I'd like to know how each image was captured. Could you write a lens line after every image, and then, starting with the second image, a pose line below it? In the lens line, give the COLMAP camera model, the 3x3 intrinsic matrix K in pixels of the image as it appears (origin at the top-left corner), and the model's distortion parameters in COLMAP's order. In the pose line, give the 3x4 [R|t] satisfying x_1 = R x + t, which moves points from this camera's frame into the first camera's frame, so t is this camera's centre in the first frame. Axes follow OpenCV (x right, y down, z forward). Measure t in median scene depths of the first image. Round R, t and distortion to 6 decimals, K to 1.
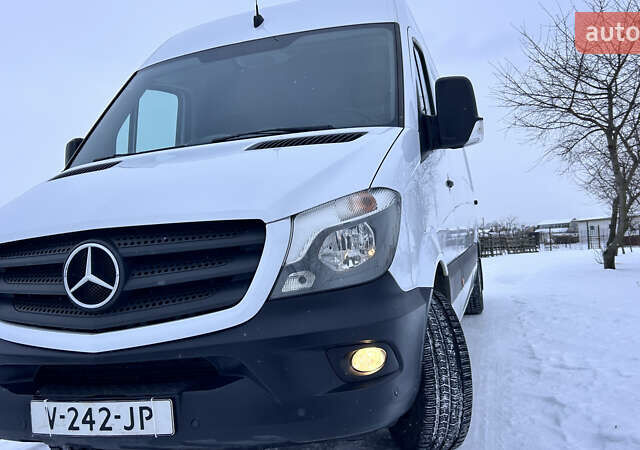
lens RADIAL K [[633.7, 0, 320.7], [0, 633.7, 224.5], [0, 0, 1]] dist [0.072416, 0.000000]
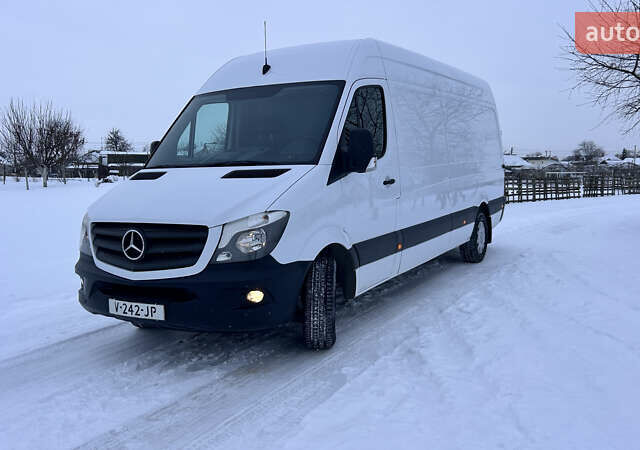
lens RADIAL K [[633.7, 0, 319.2], [0, 633.7, 226.3], [0, 0, 1]] dist [0.072416, 0.000000]
pose [[0.976520, 0.076893, -0.201239, 0.669105], [-0.049104, 0.988988, 0.139613, -0.307751], [0.209758, -0.126453, 0.969542, -0.921547]]
